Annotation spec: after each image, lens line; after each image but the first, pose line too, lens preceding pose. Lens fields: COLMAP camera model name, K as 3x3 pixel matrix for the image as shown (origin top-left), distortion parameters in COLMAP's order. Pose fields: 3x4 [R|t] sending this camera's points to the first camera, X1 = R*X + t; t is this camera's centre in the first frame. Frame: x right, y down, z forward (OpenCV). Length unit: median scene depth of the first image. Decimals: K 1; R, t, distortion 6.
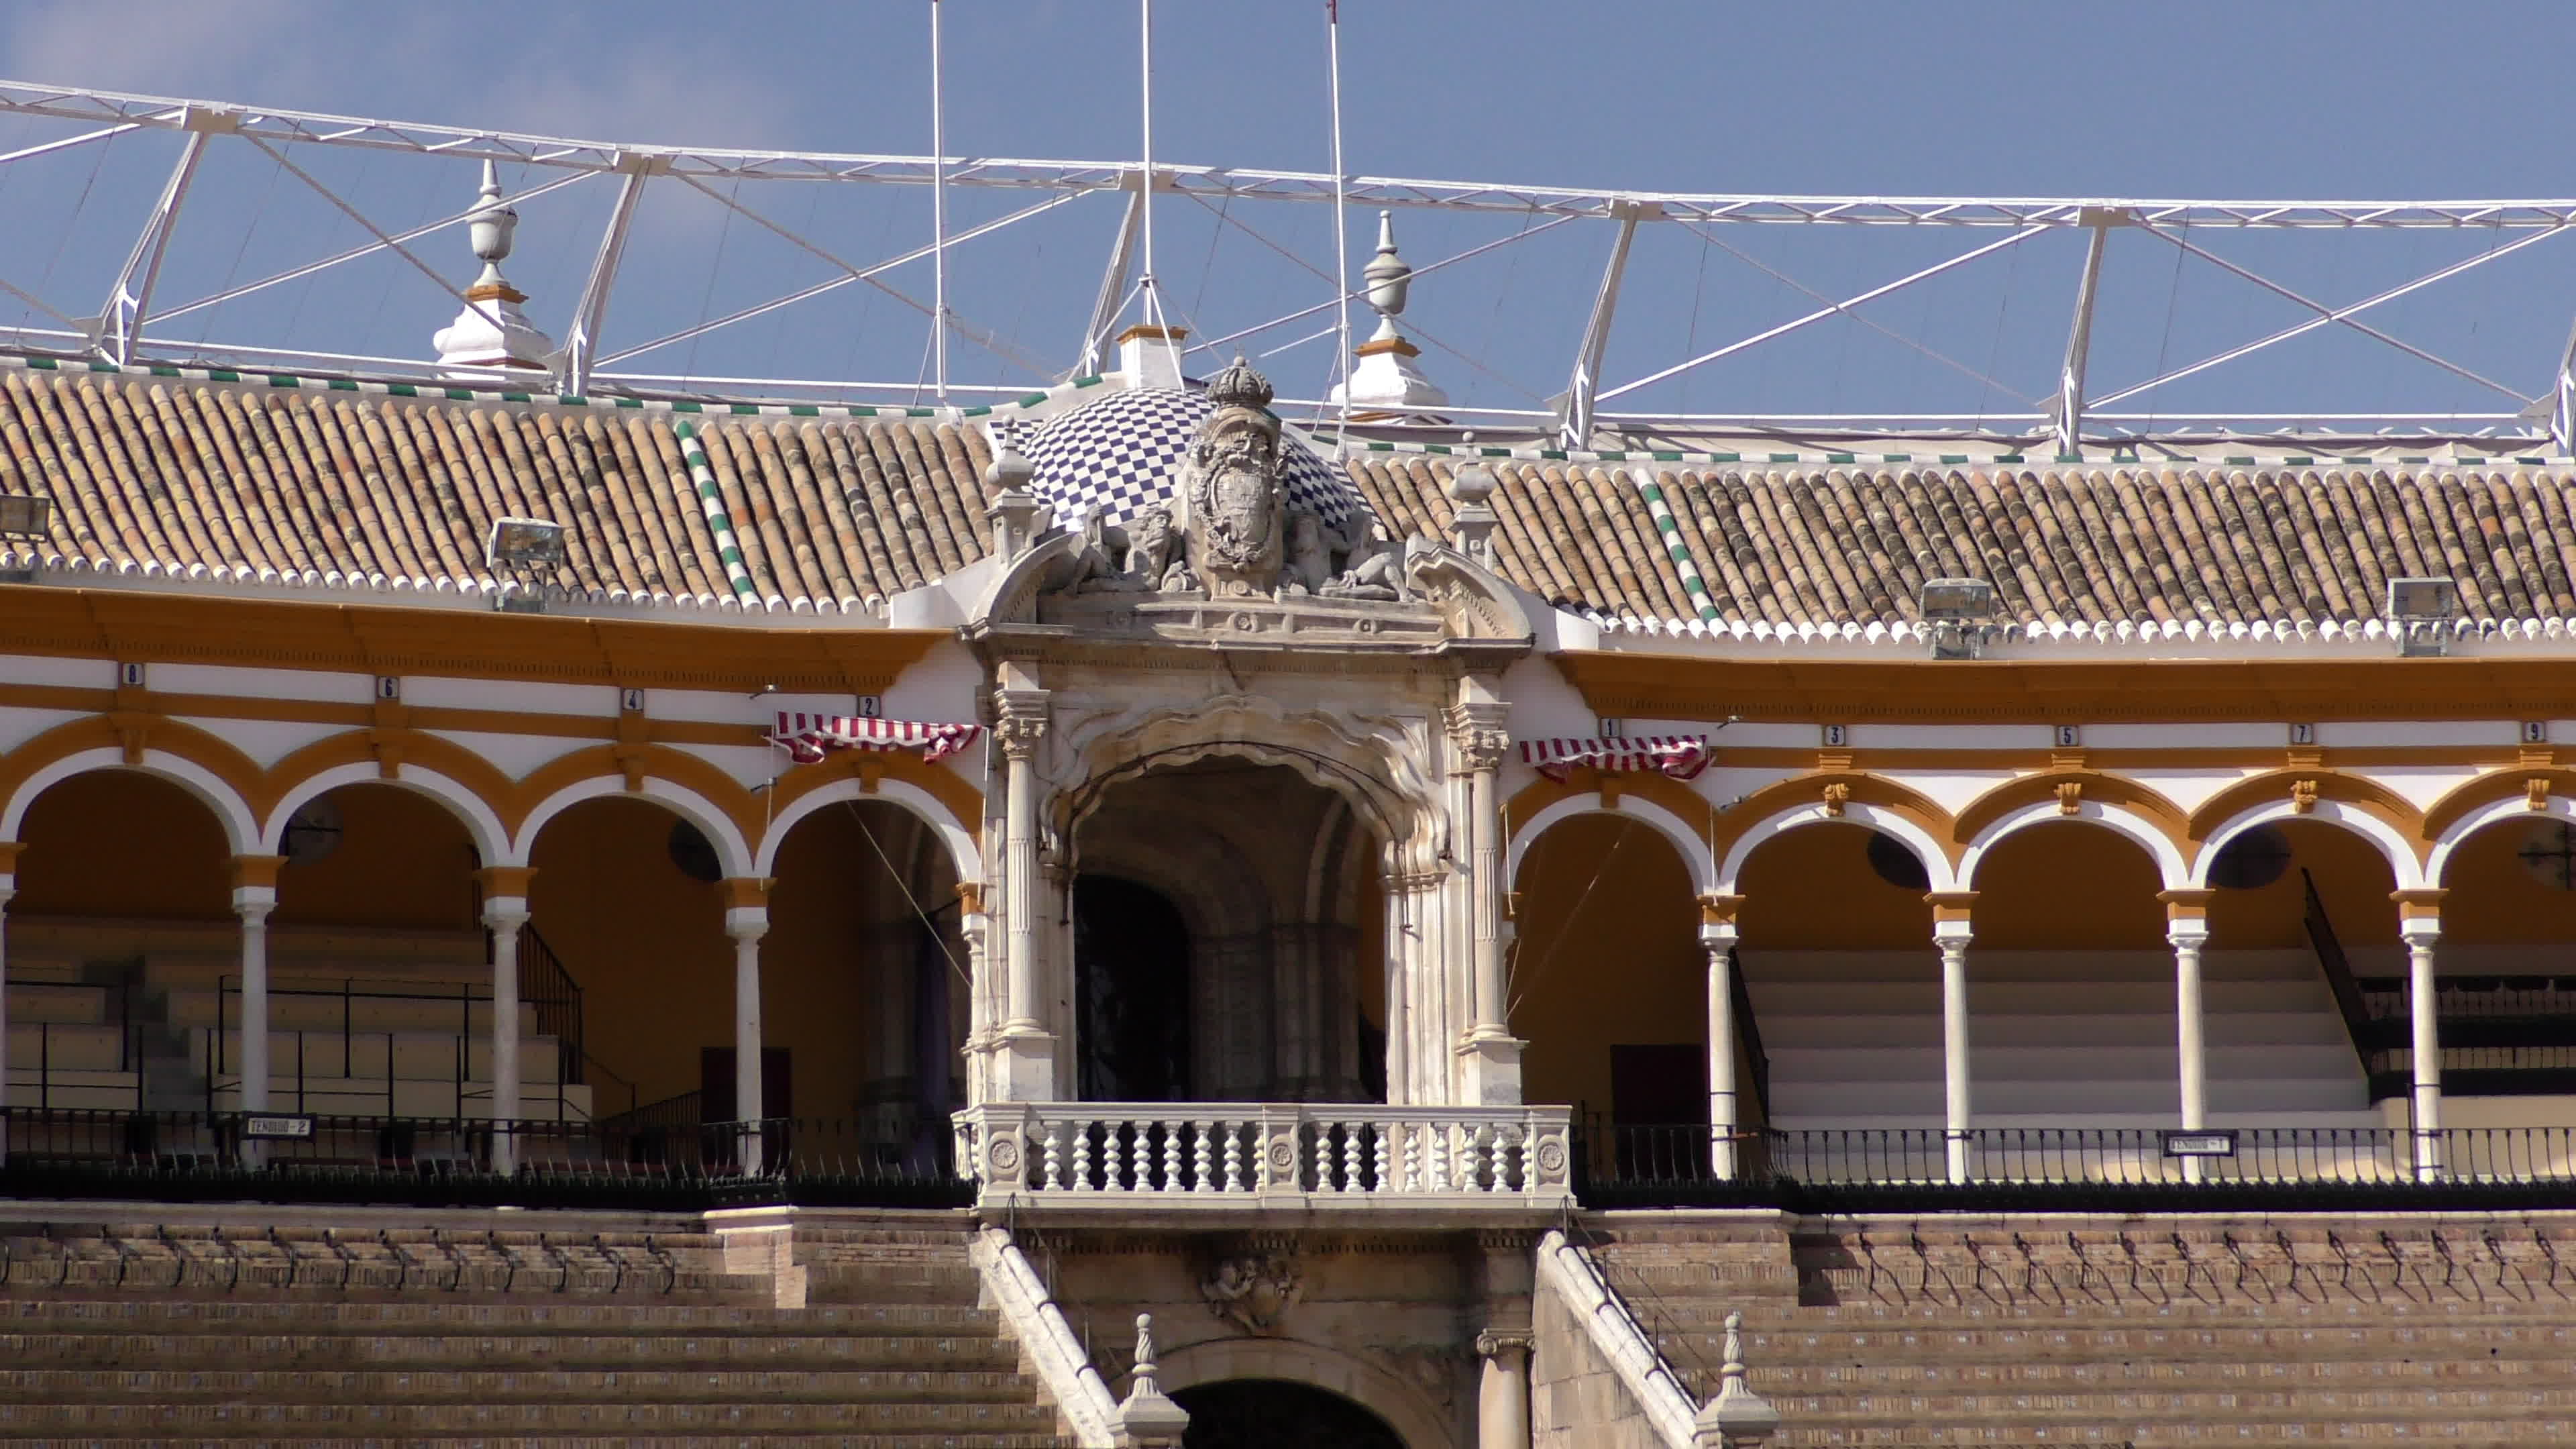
lens RADIAL K [[6871.6, 0, 1288.0], [0, 6871.6, 724.5], [0, 0, 1]] dist [0.134028, -1.505836]
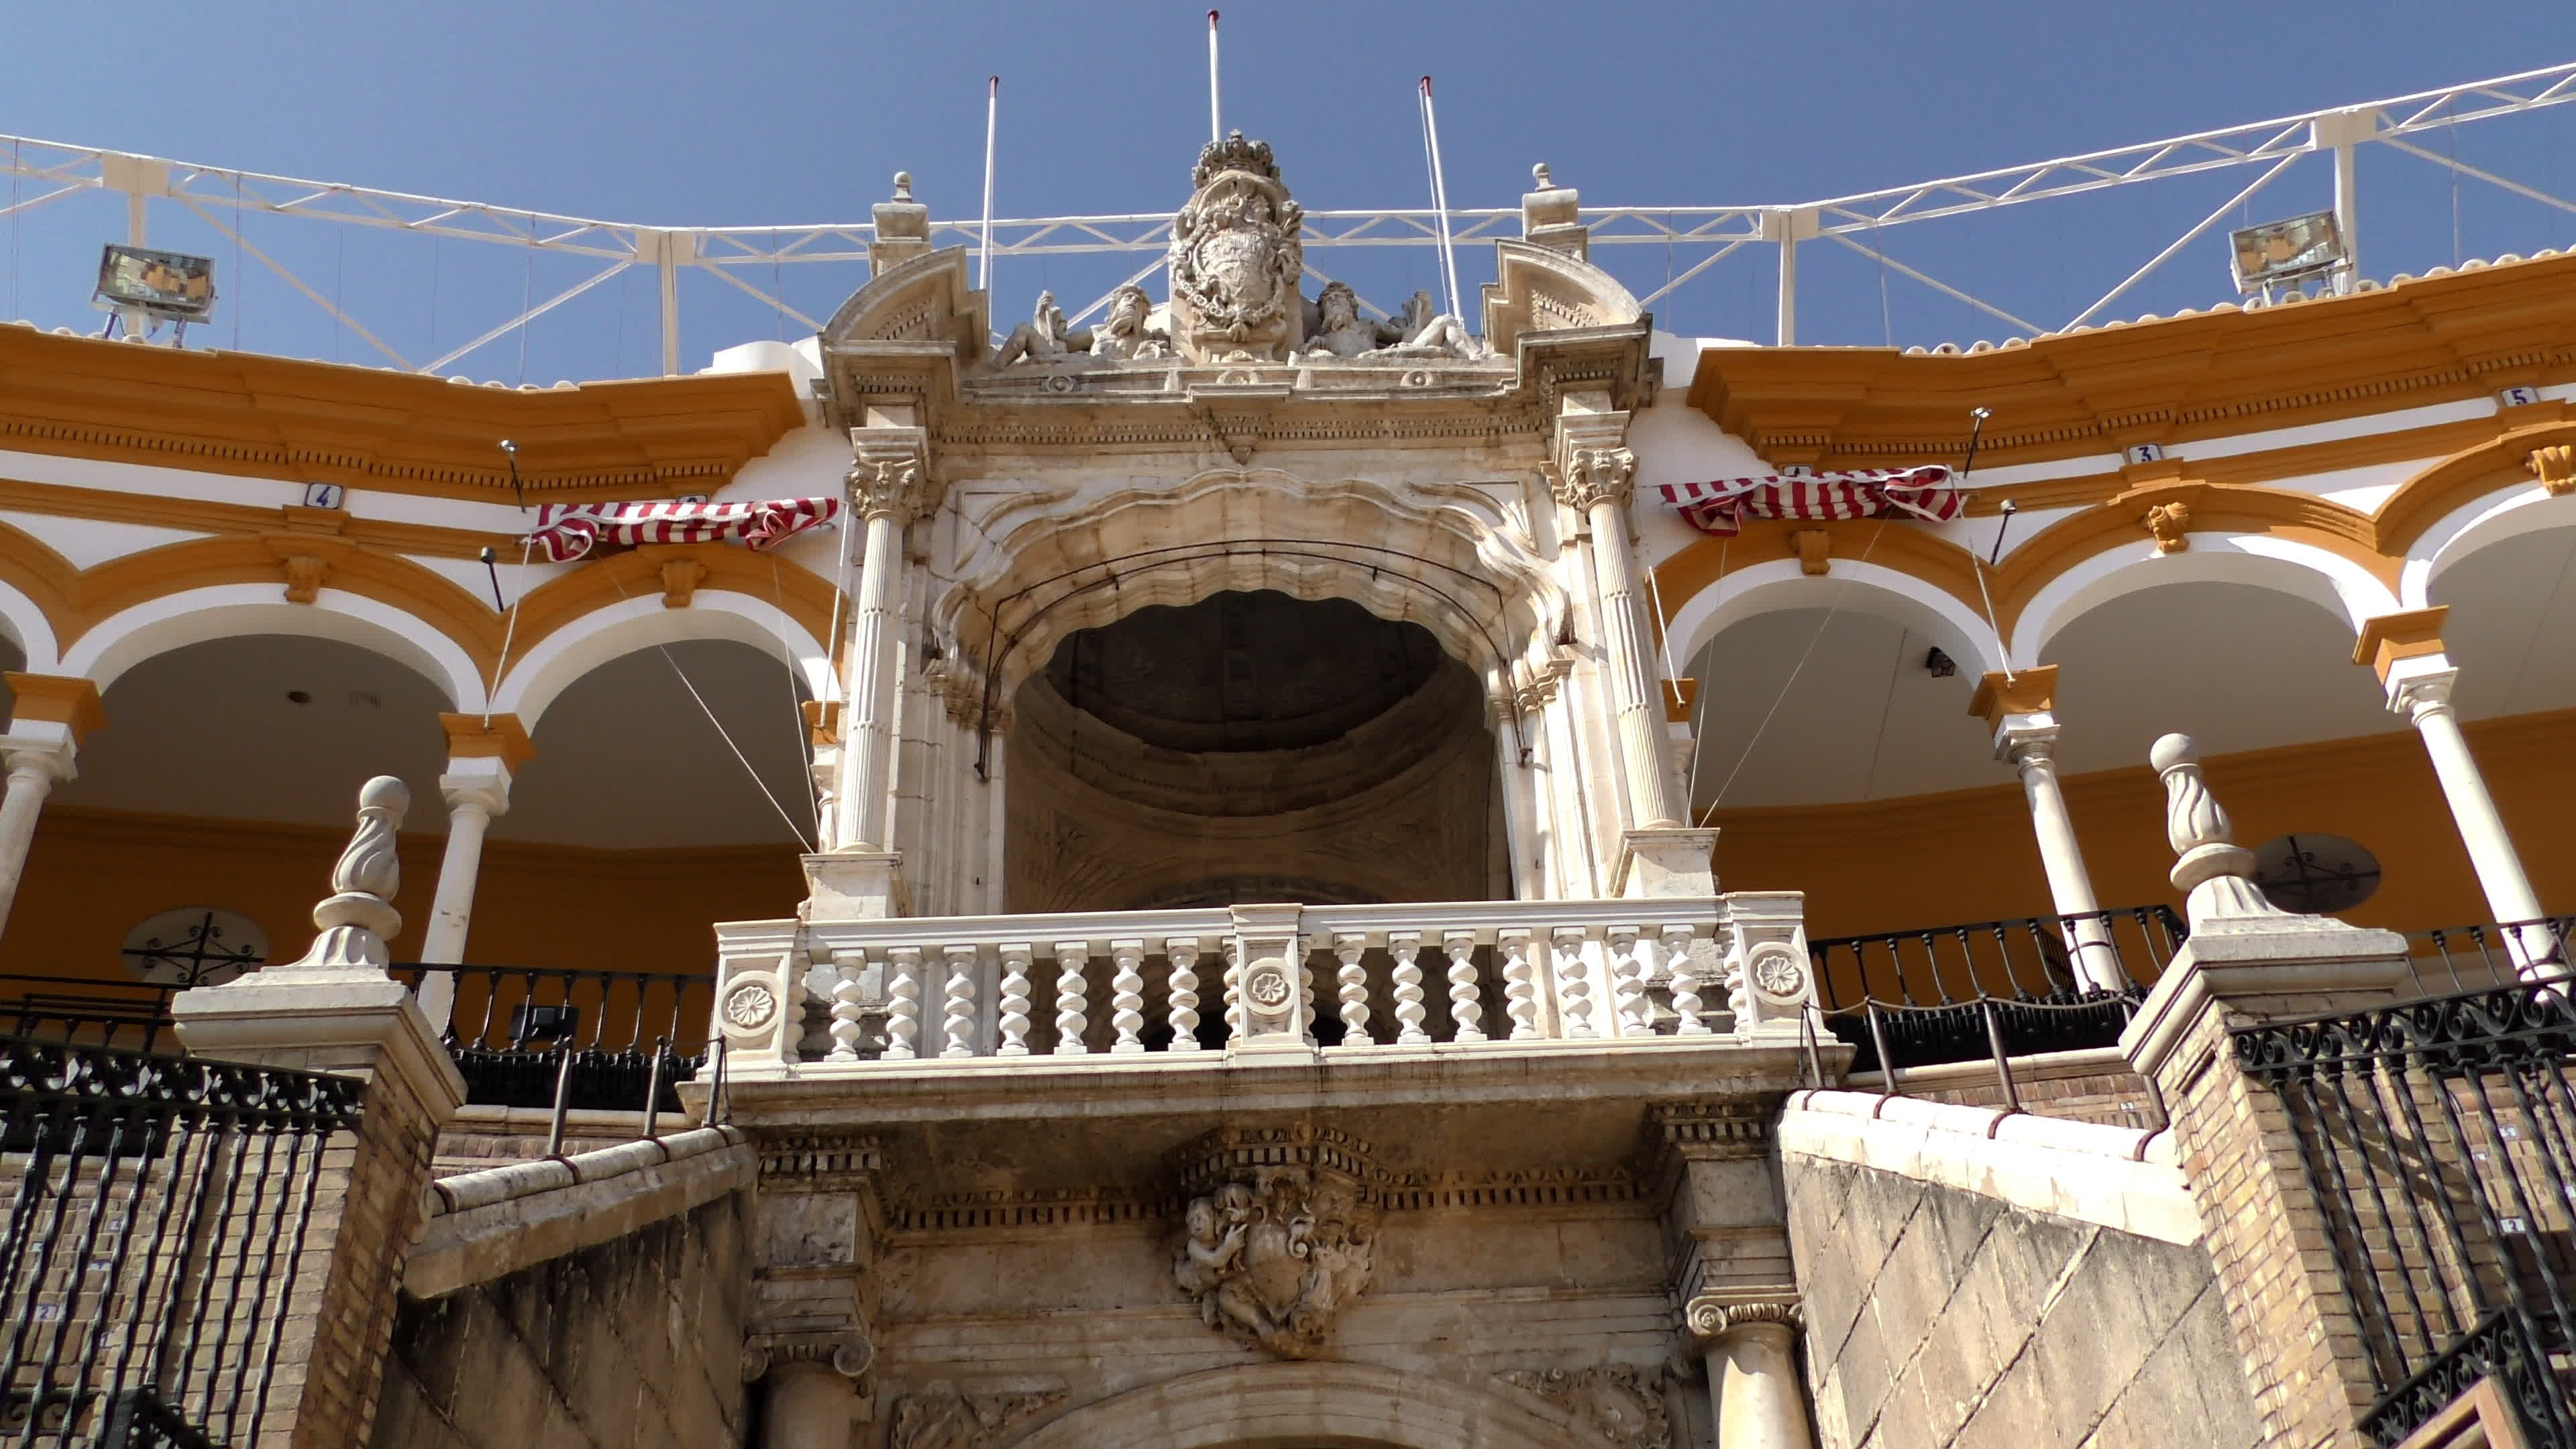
lens RADIAL K [[2251.3, 0, 1288.0], [0, 2251.3, 724.5], [0, 0, 1]] dist [0.050526, 0.000789]
pose [[0.960988, -0.177500, -0.212124, 0.042114], [0.065746, 0.891531, -0.448163, 0.123043], [0.268664, 0.416732, 0.868420, 0.815228]]
